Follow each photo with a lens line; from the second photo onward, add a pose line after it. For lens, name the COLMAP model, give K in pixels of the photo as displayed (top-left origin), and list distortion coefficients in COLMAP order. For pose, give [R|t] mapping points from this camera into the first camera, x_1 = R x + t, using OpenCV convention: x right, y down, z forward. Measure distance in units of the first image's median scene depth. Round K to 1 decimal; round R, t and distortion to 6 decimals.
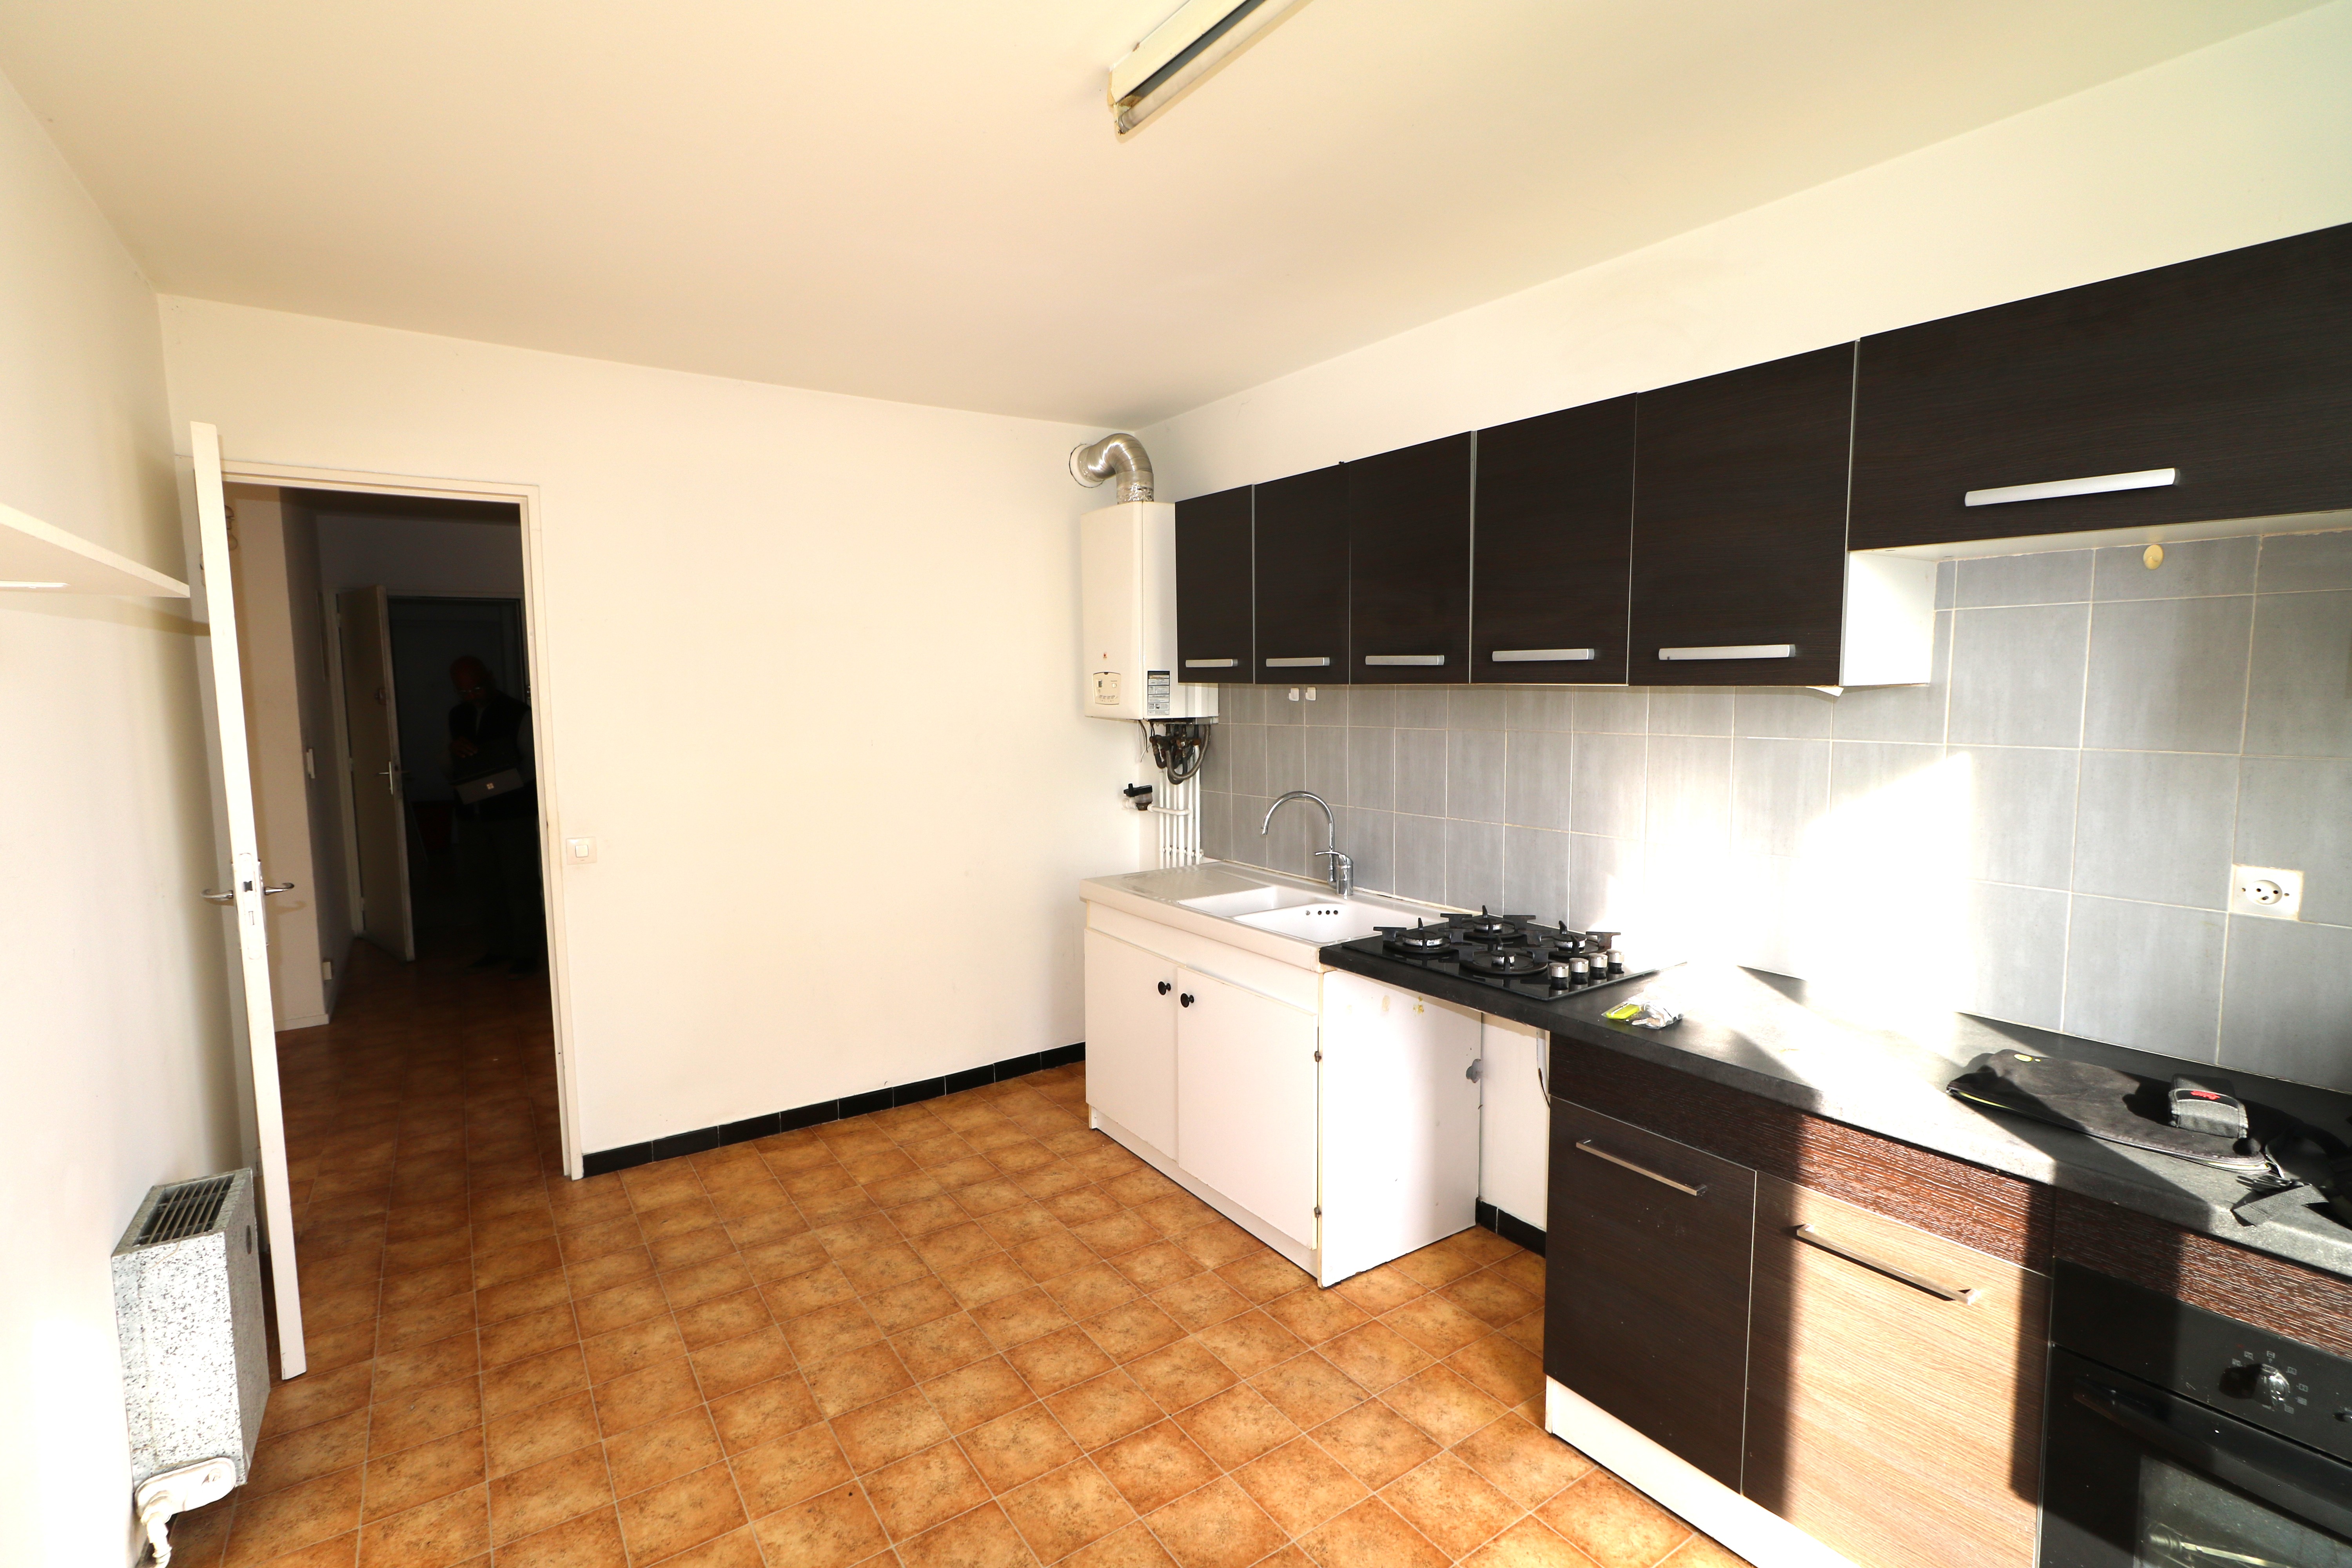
lens RADIAL K [[1082.8, 0, 1161.8], [0, 1082.8, 780.0], [0, 0, 1]] dist [-0.001415, 0.000226]
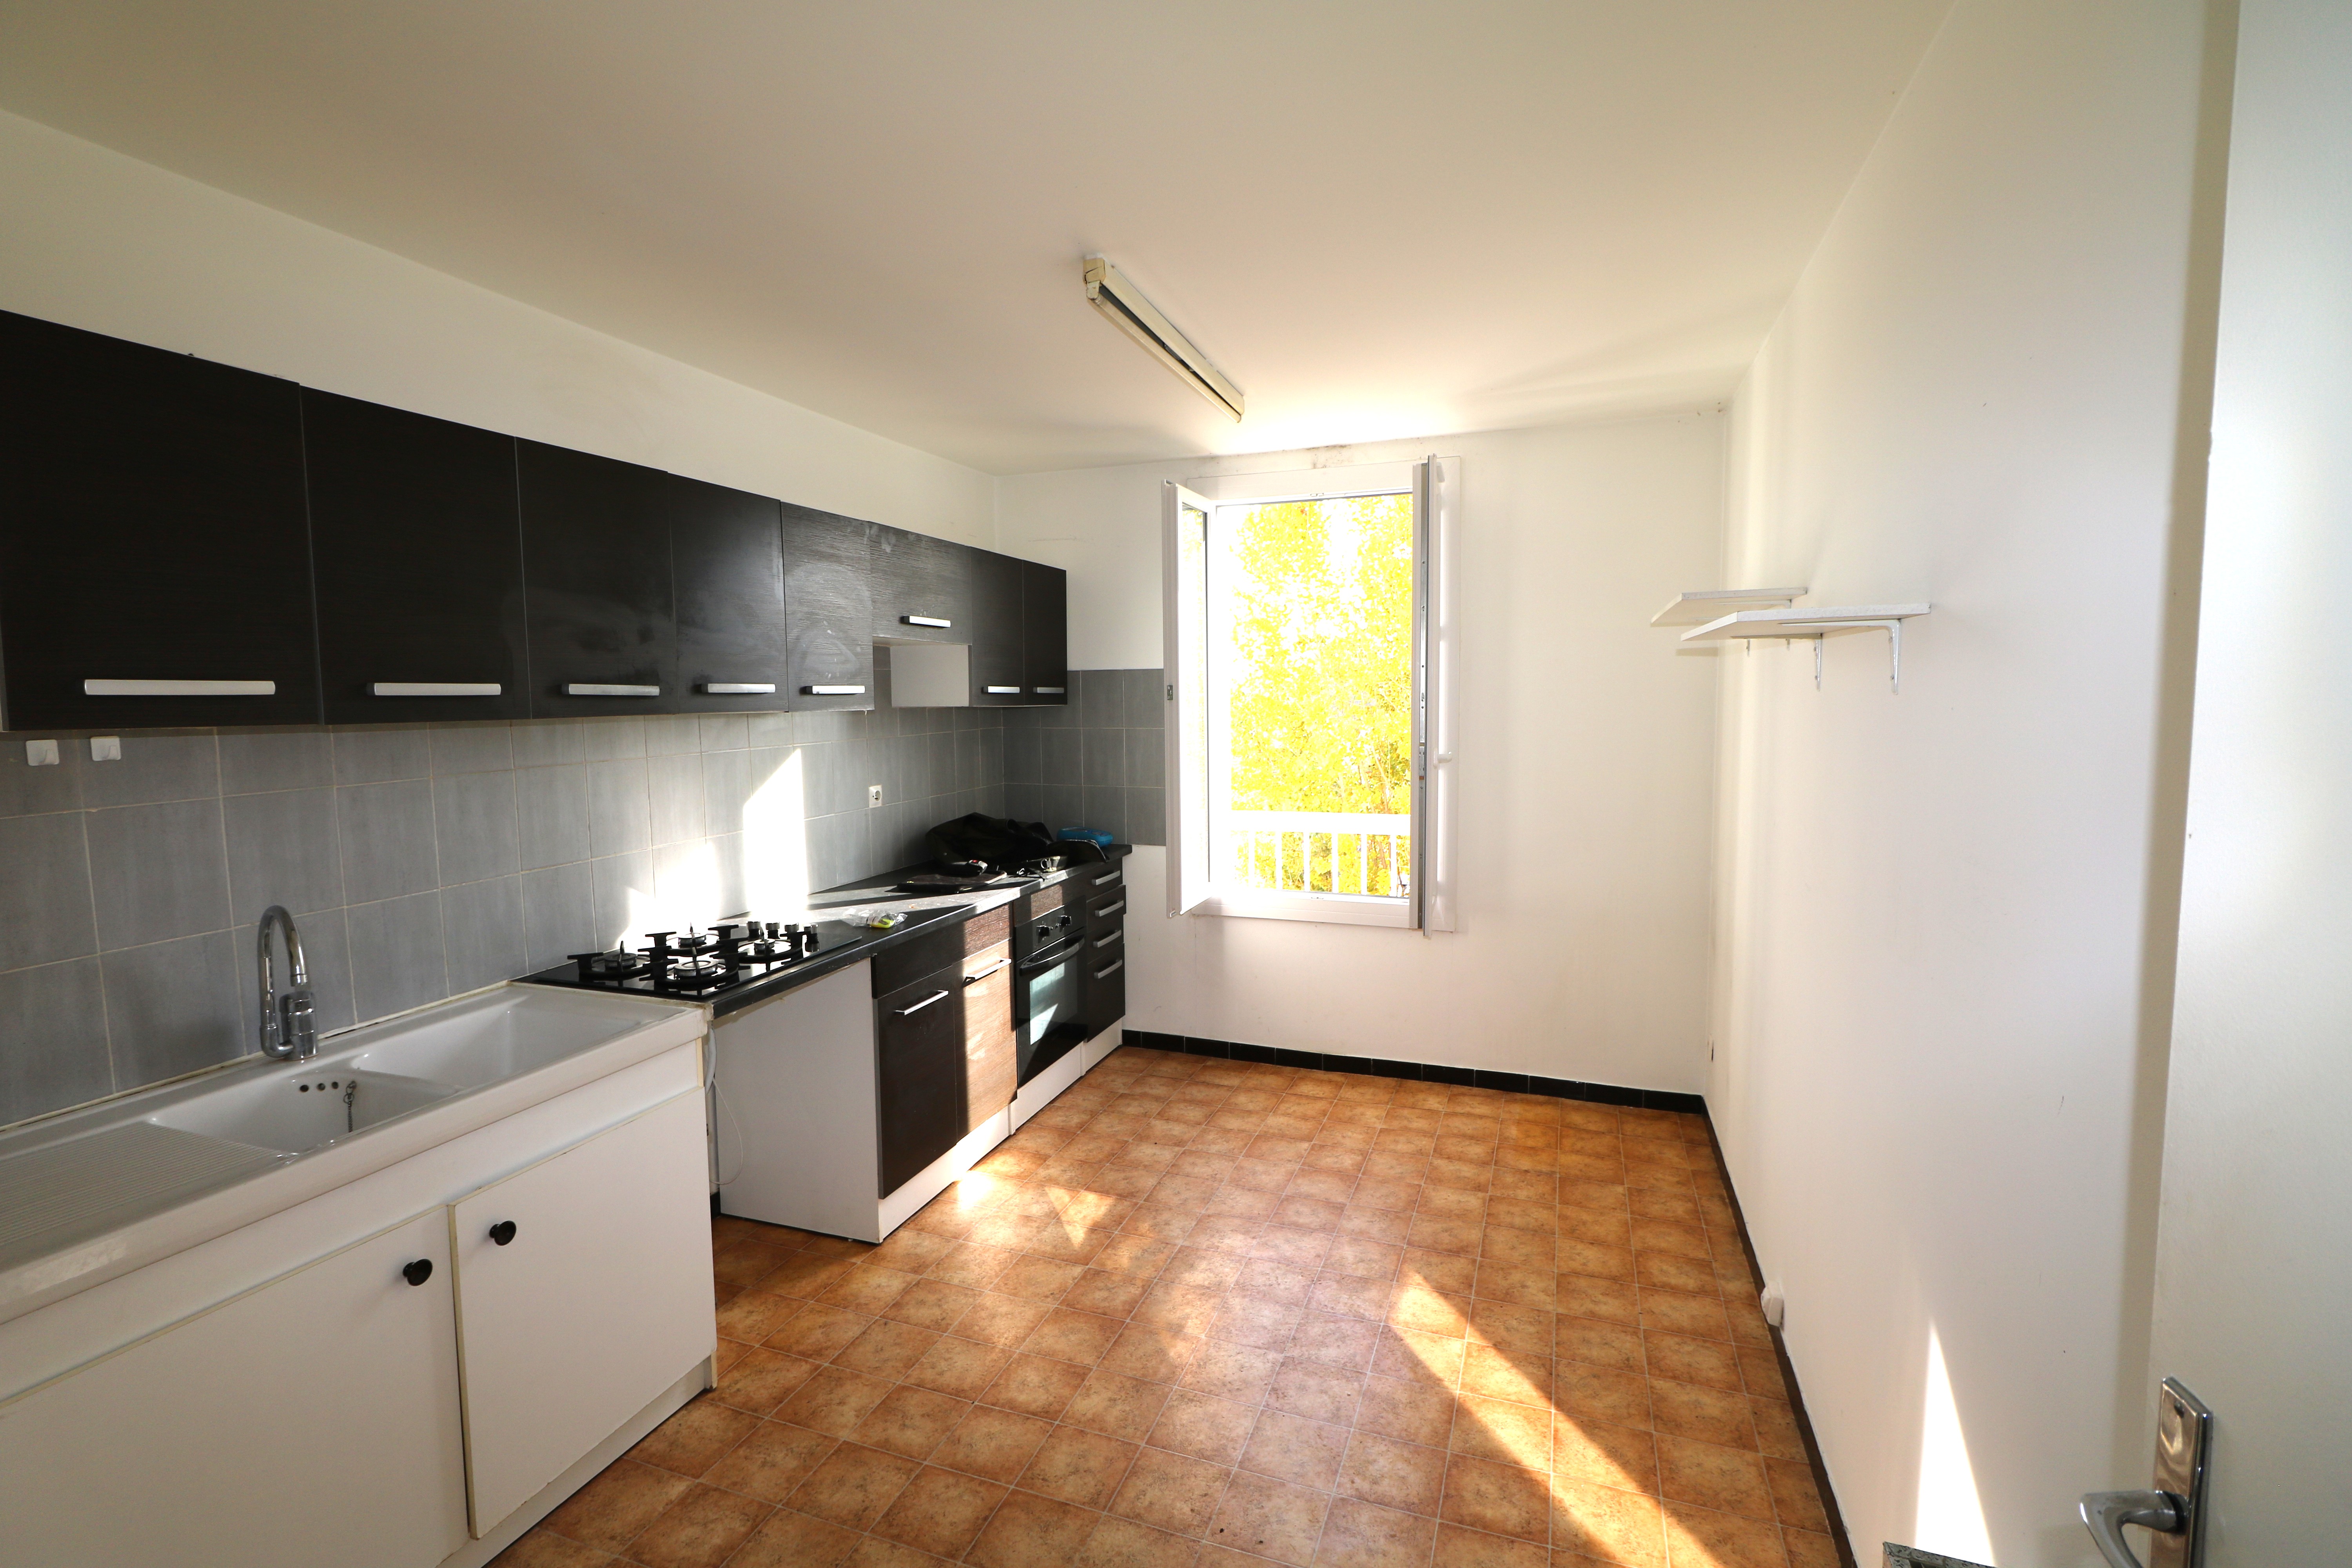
lens RADIAL K [[1082.8, 0, 1161.8], [0, 1082.8, 780.0], [0, 0, 1]] dist [-0.001415, 0.000226]
pose [[-0.584884, -0.050678, 0.809532, -0.888527], [0.093014, 0.987272, 0.129008, -0.125494], [-0.805766, 0.150753, -0.572726, 1.315261]]
